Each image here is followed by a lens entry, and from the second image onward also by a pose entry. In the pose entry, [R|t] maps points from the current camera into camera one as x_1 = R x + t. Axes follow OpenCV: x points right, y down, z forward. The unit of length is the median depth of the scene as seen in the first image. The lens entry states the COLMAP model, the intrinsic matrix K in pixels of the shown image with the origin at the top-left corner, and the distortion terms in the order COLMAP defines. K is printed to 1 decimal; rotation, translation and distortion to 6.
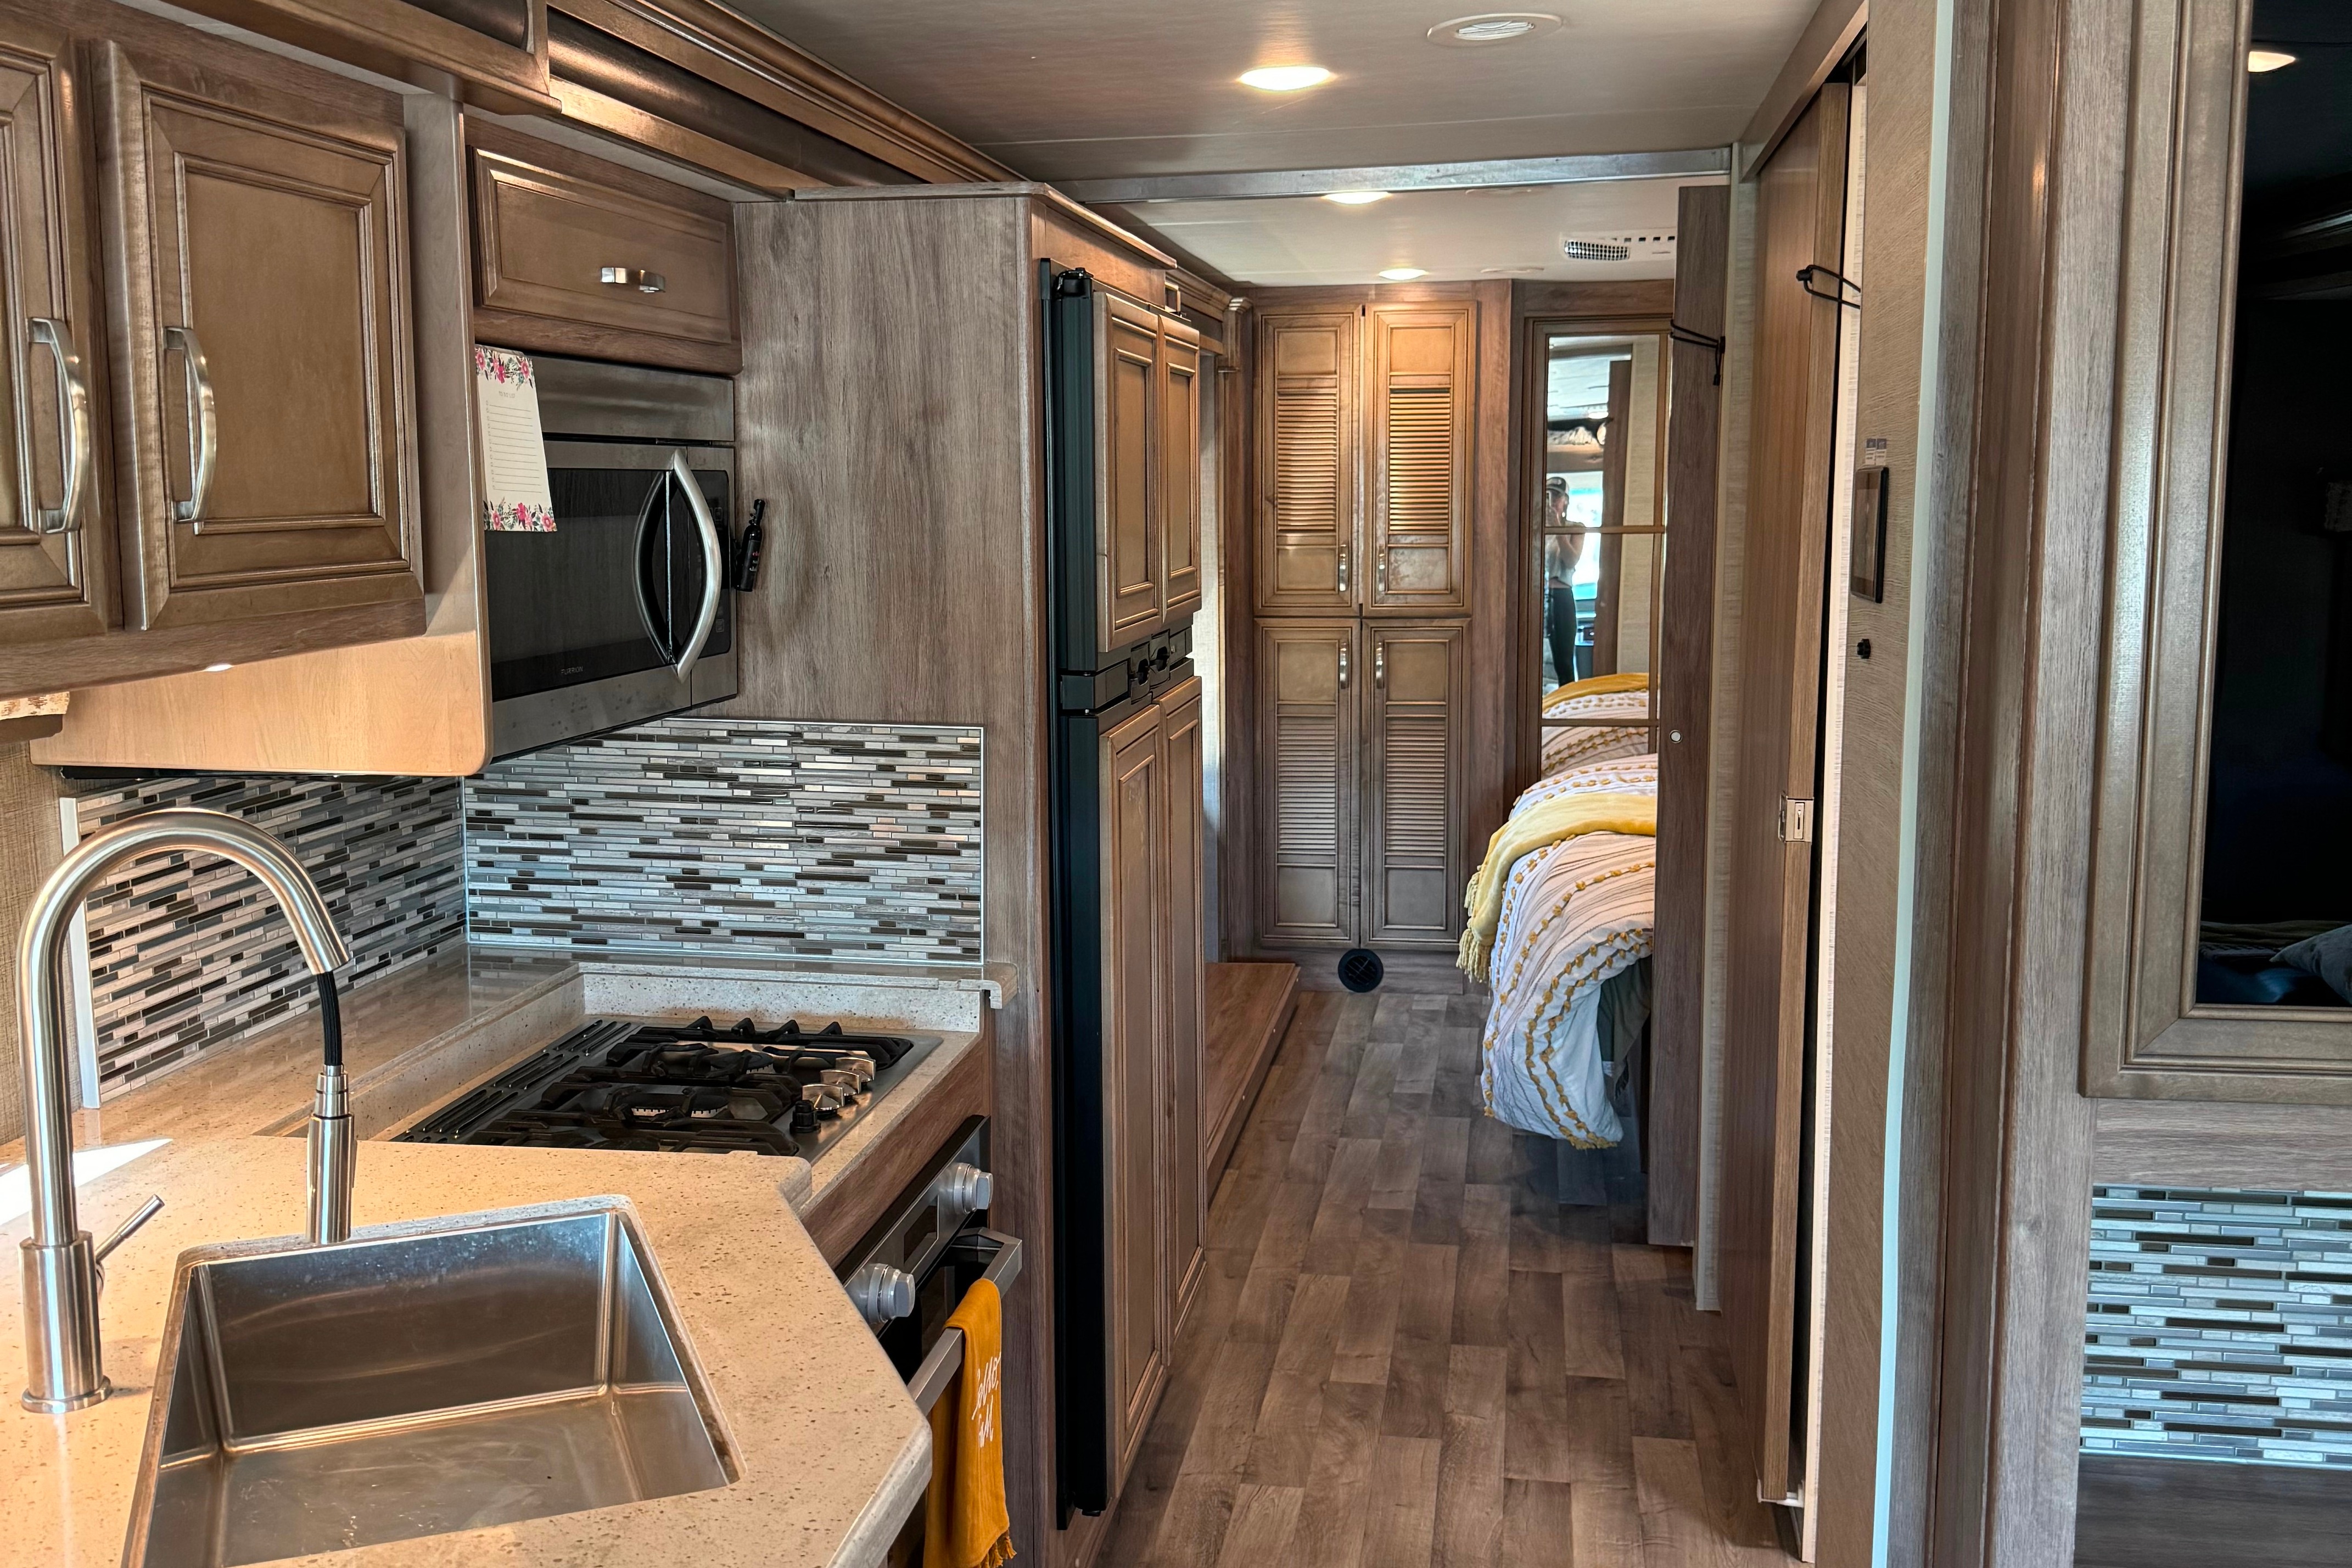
lens RADIAL K [[2188.5, 0, 1177.1], [0, 2188.5, 792.7], [0, 0, 1]] dist [0.214646, -0.496316]
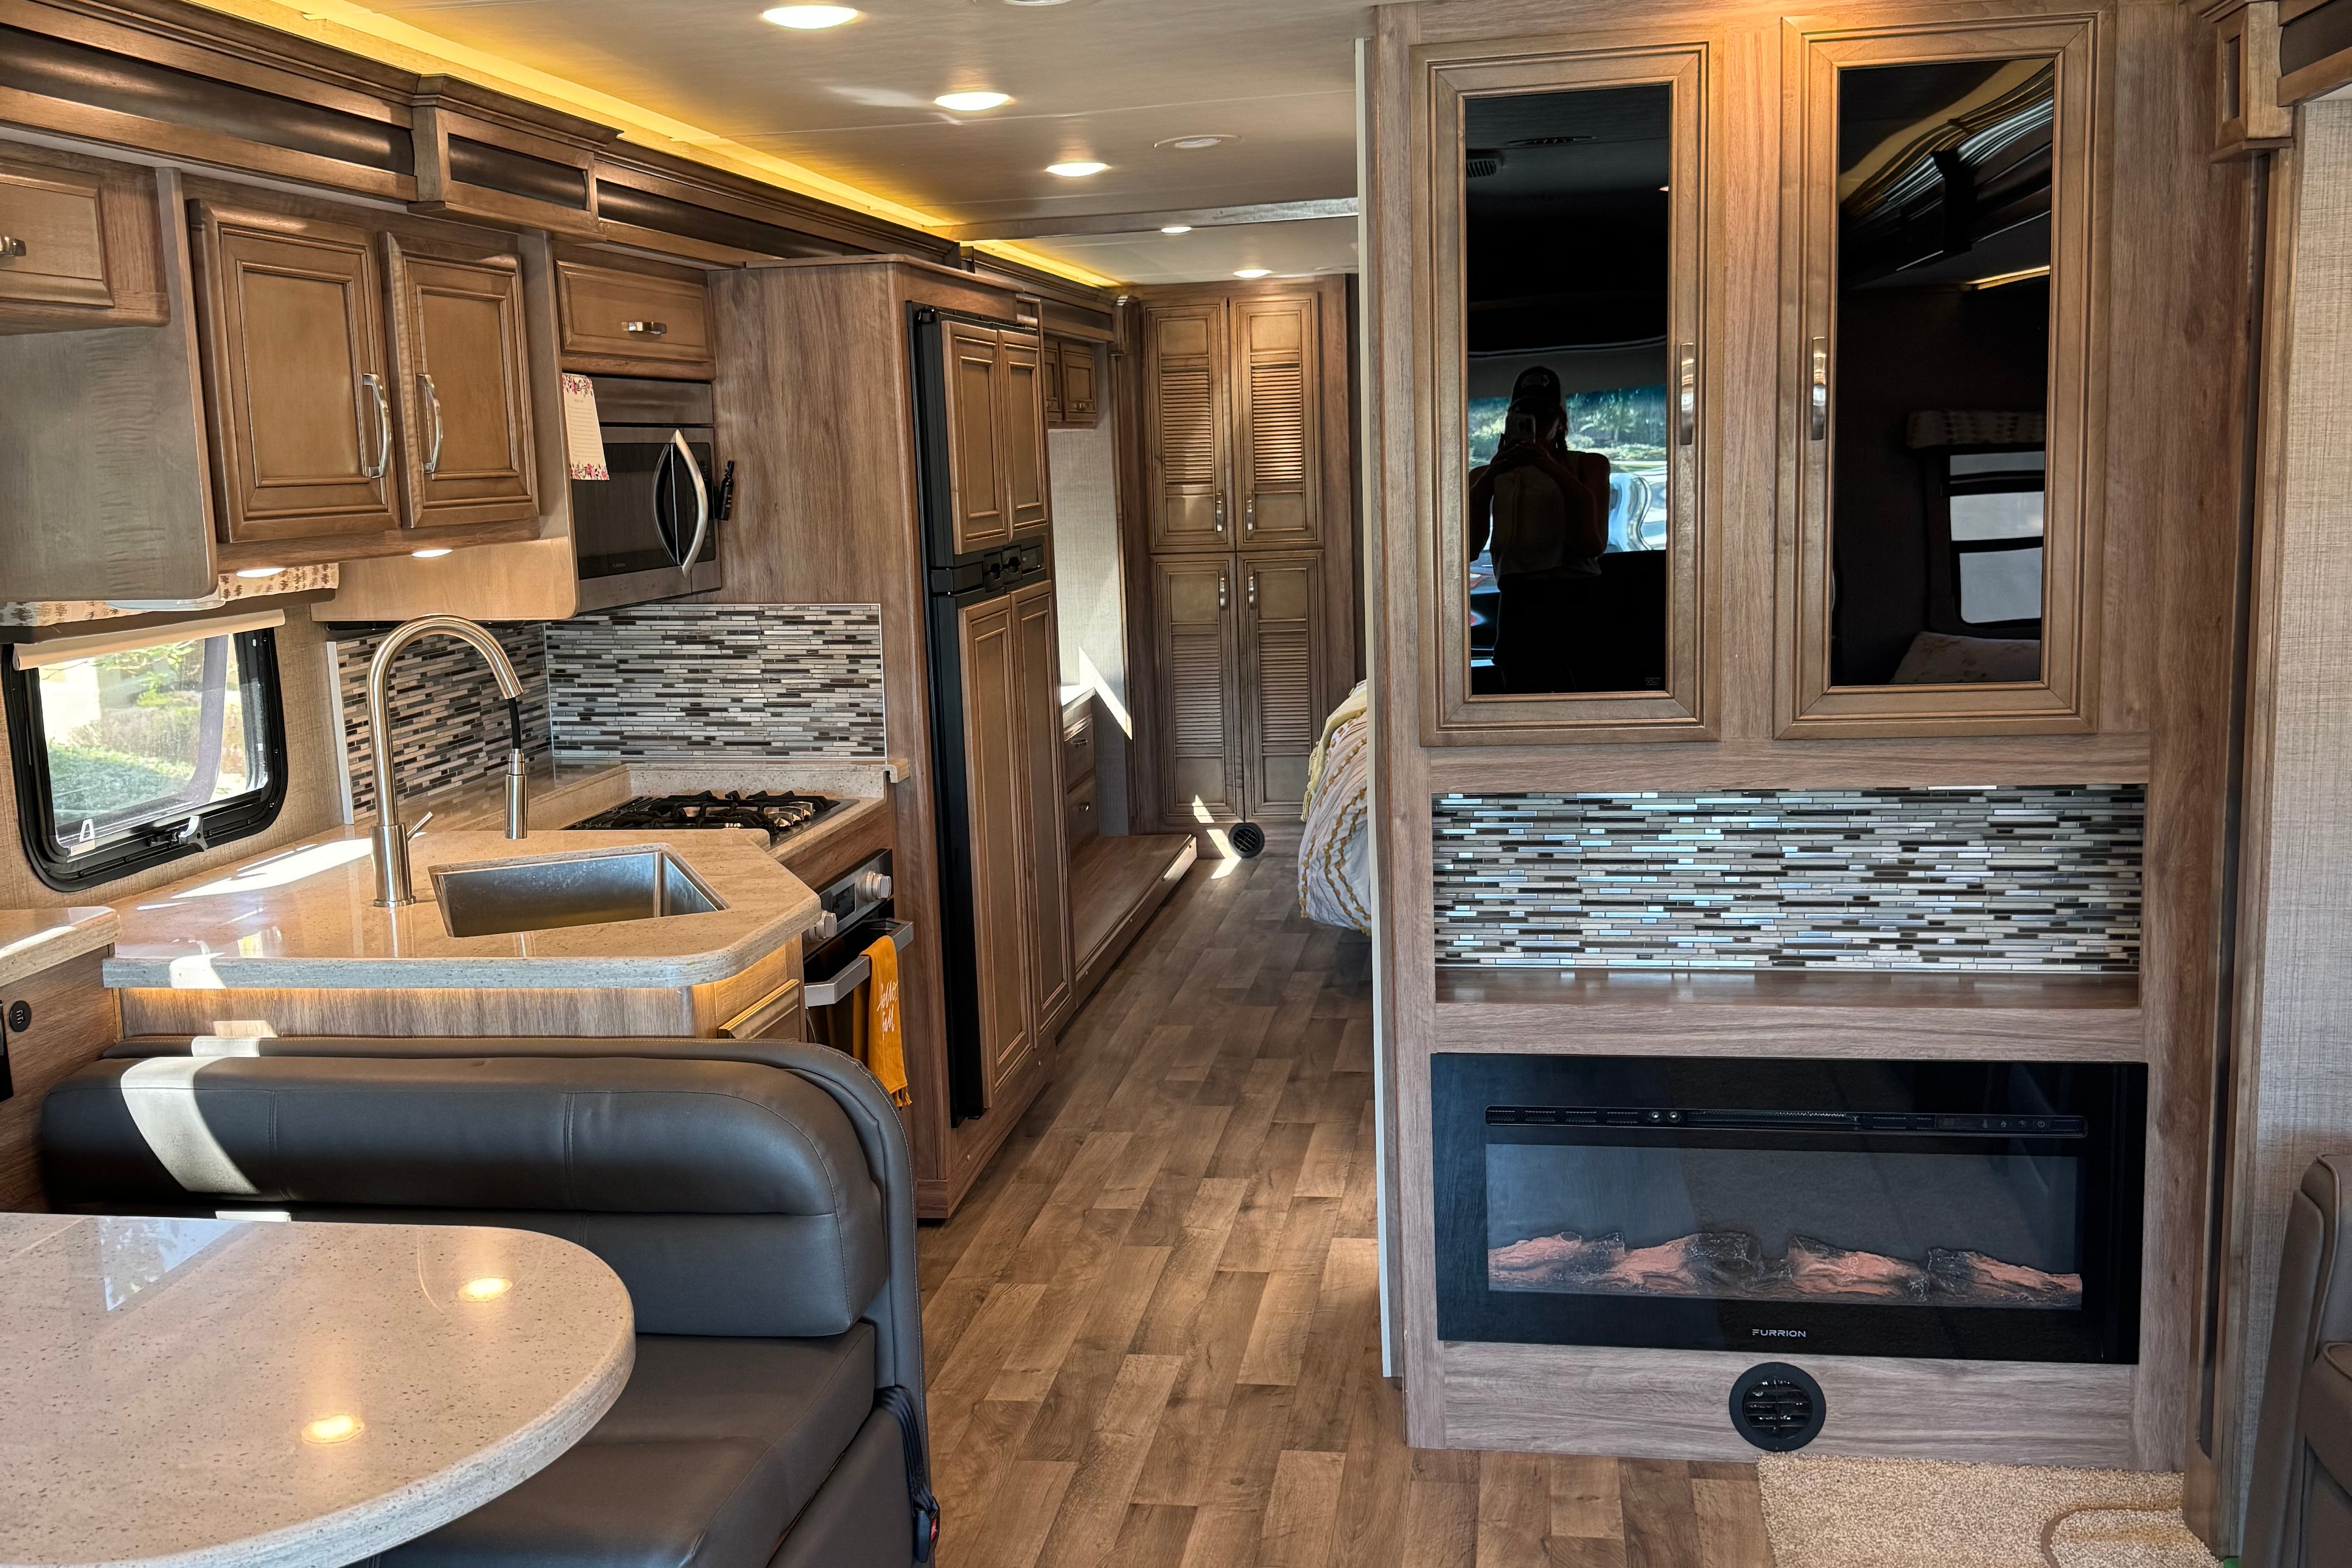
lens RADIAL K [[2188.5, 0, 1177.1], [0, 2188.5, 792.7], [0, 0, 1]] dist [0.214646, -0.496316]
pose [[0.999554, -0.029591, -0.003938, 0.125622], [0.029644, 0.999460, 0.014199, 0.089195], [0.003516, -0.014310, 0.999891, -0.567628]]
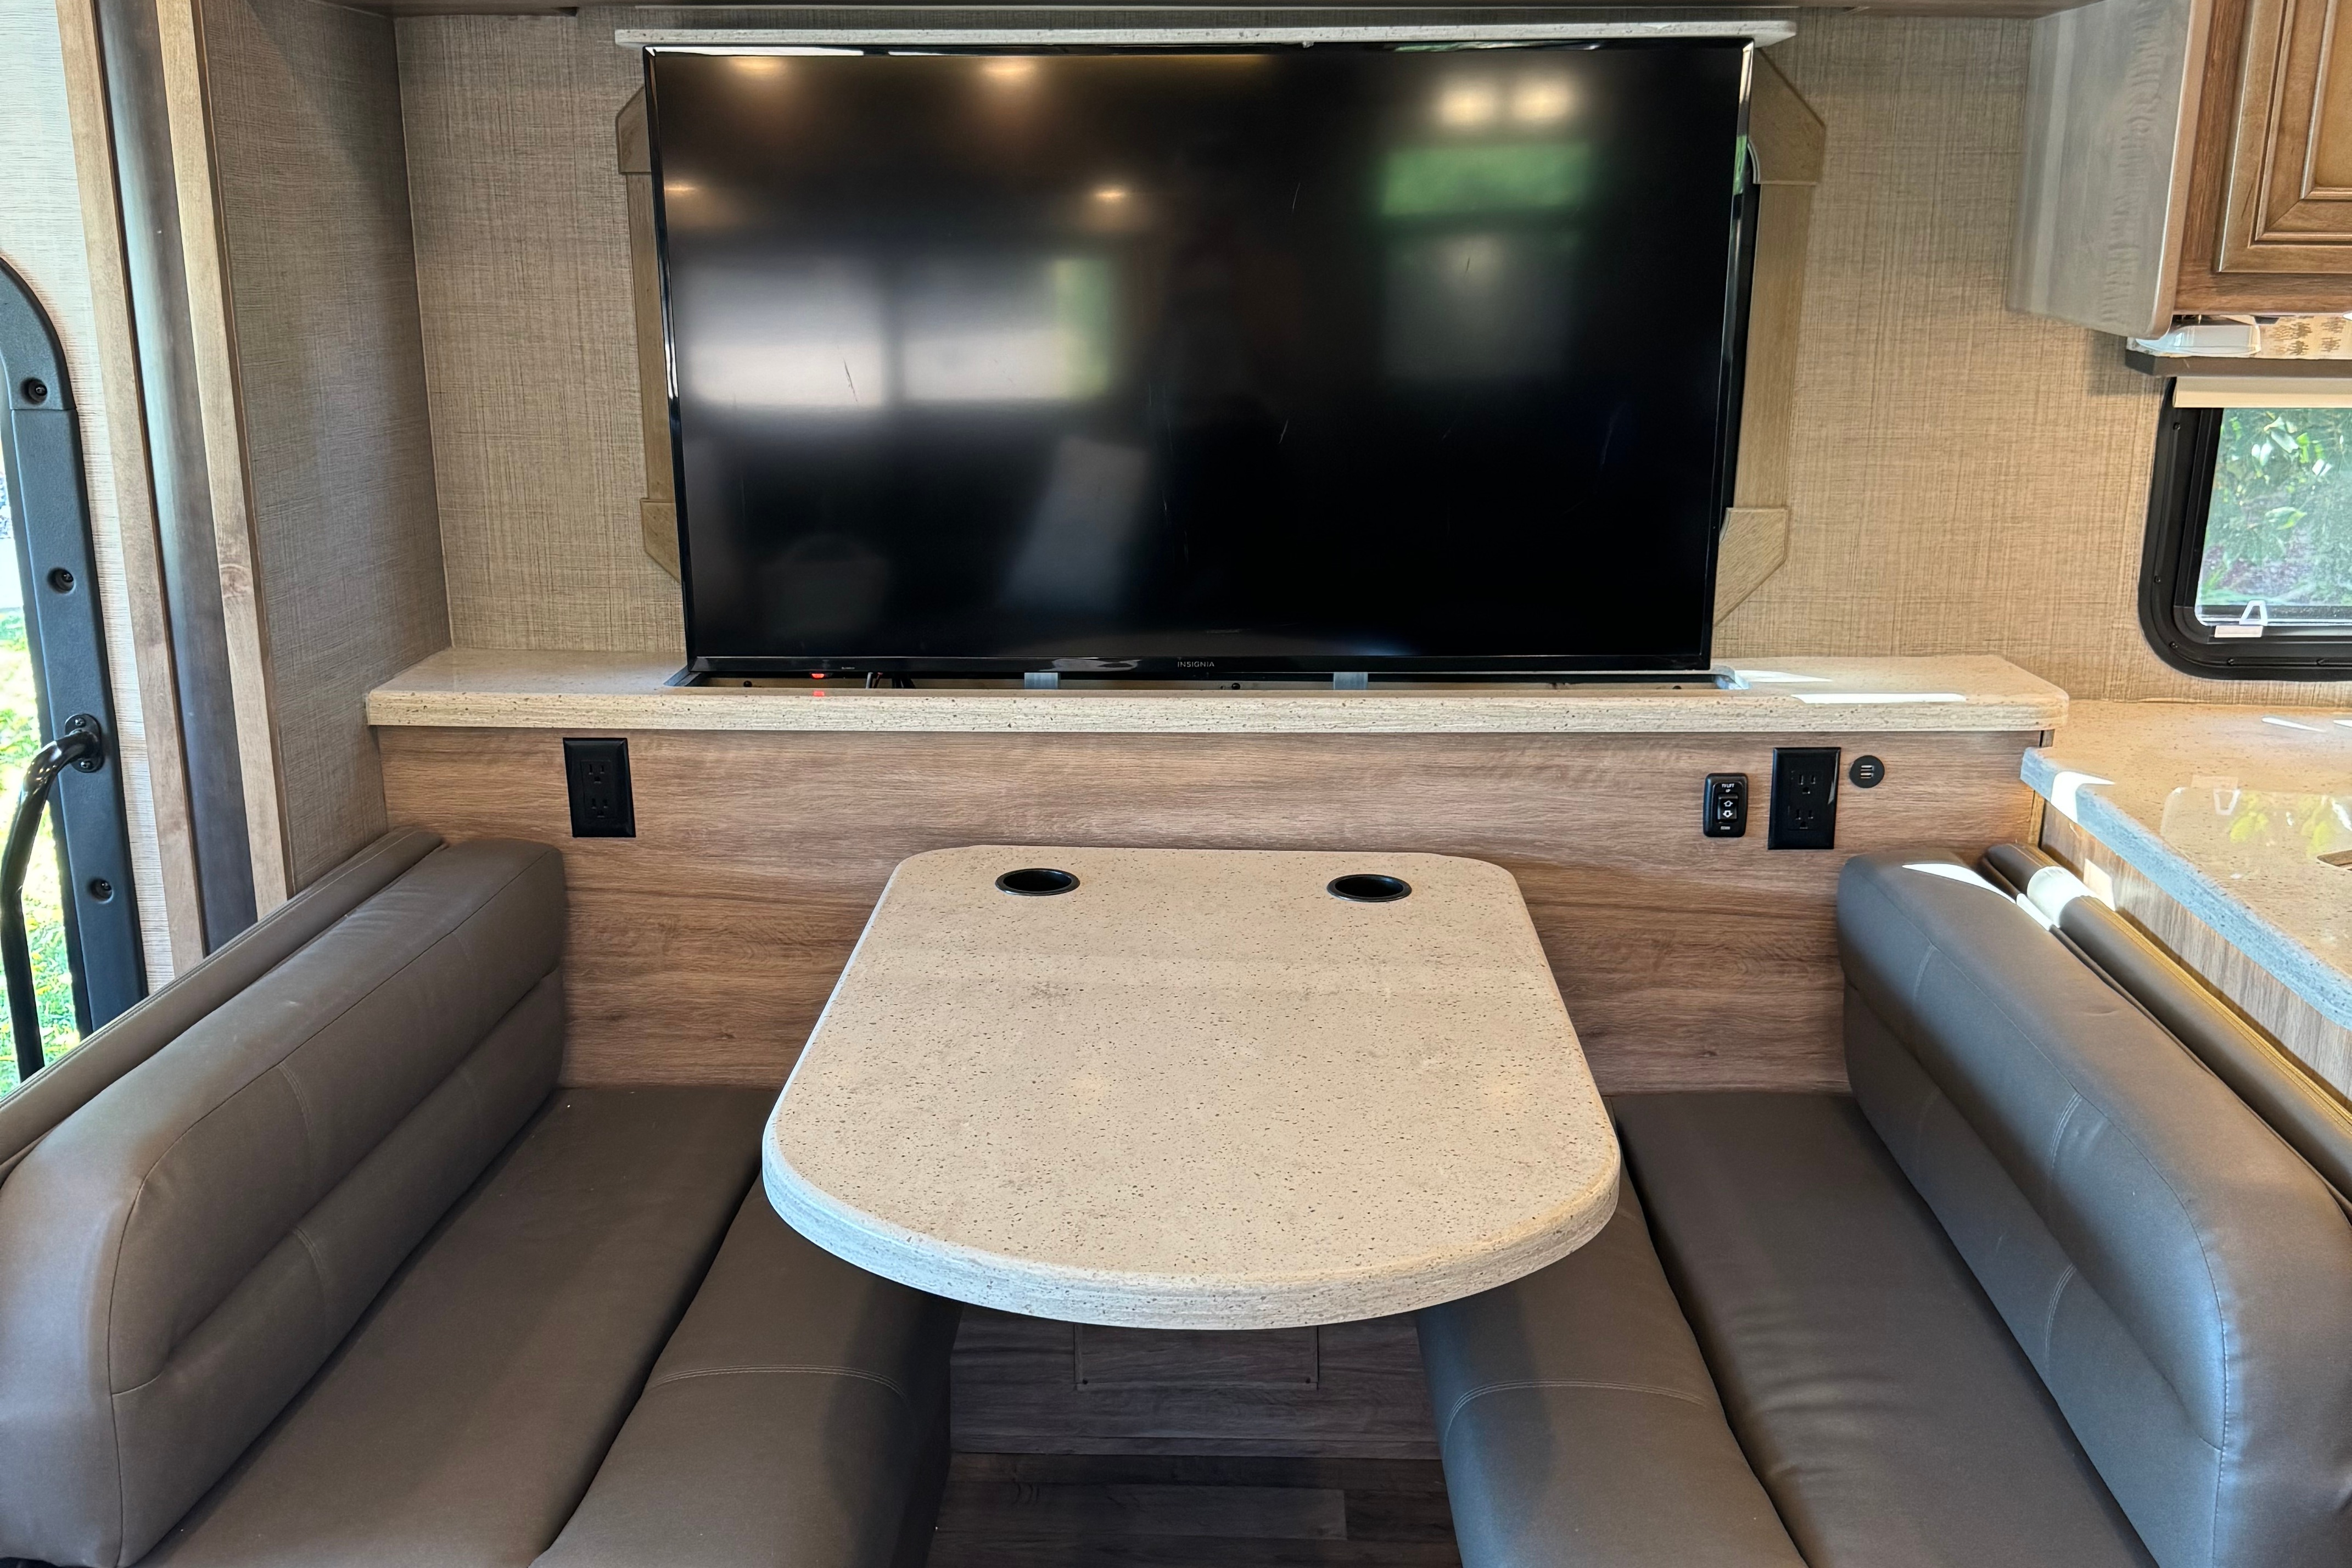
lens RADIAL K [[2188.5, 0, 1177.1], [0, 2188.5, 792.7], [0, 0, 1]] dist [0.214646, -0.496316]
pose [[0.116394, 0.257018, -0.959372, 0.440381], [-0.143773, 0.960123, 0.239776, 0.019748], [0.982742, 0.110023, 0.148705, -0.012251]]
